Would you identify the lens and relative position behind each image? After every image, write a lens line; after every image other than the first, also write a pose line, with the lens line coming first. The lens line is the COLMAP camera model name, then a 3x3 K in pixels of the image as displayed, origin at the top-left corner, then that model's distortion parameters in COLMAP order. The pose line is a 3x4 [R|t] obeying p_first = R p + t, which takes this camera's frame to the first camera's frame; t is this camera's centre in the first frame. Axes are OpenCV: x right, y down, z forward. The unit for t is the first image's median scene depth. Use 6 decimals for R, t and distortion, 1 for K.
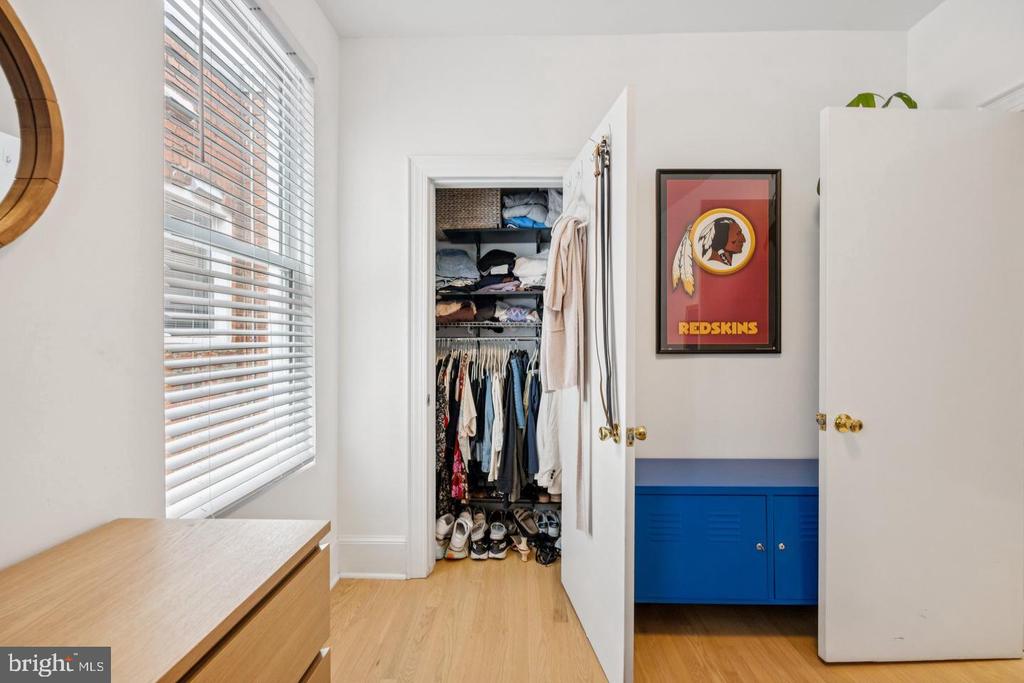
lens RADIAL K [[404.2, 0, 512.3], [0, 404.2, 336.7], [0, 0, 1]] dist [0.000104, 0.000014]
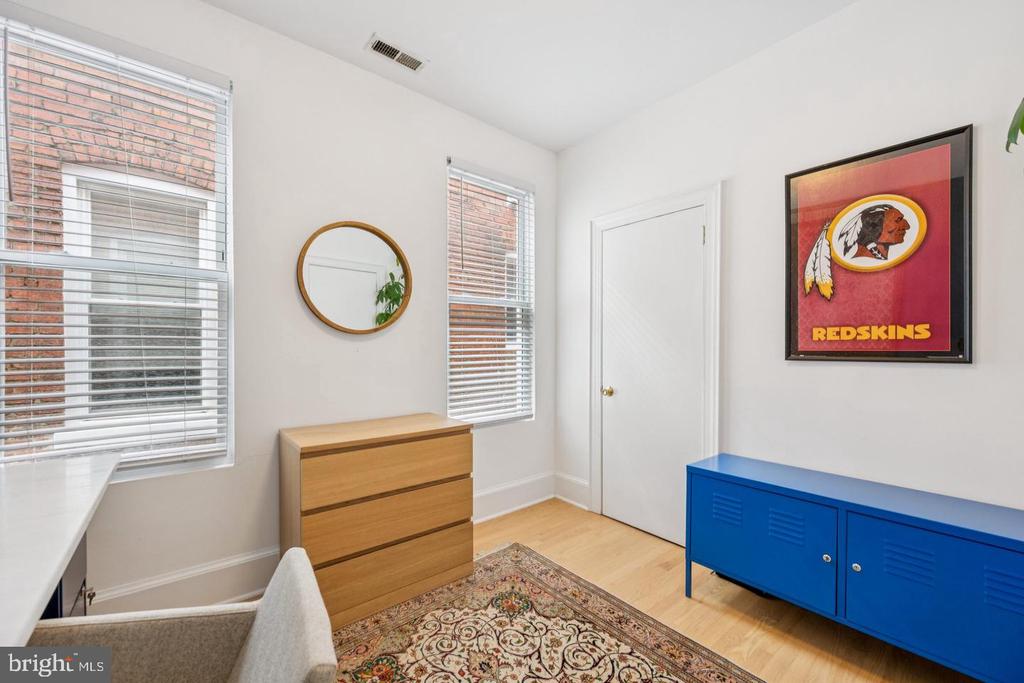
lens RADIAL K [[408.4, 0, 512.4], [0, 408.4, 345.1], [0, 0, 1]] dist [-0.001176, -0.000188]
pose [[0.650107, -0.005543, -0.759823, 0.682533], [0.003773, 0.999985, -0.004067, 0.006223], [0.759834, -0.000223, 0.650118, -0.167868]]
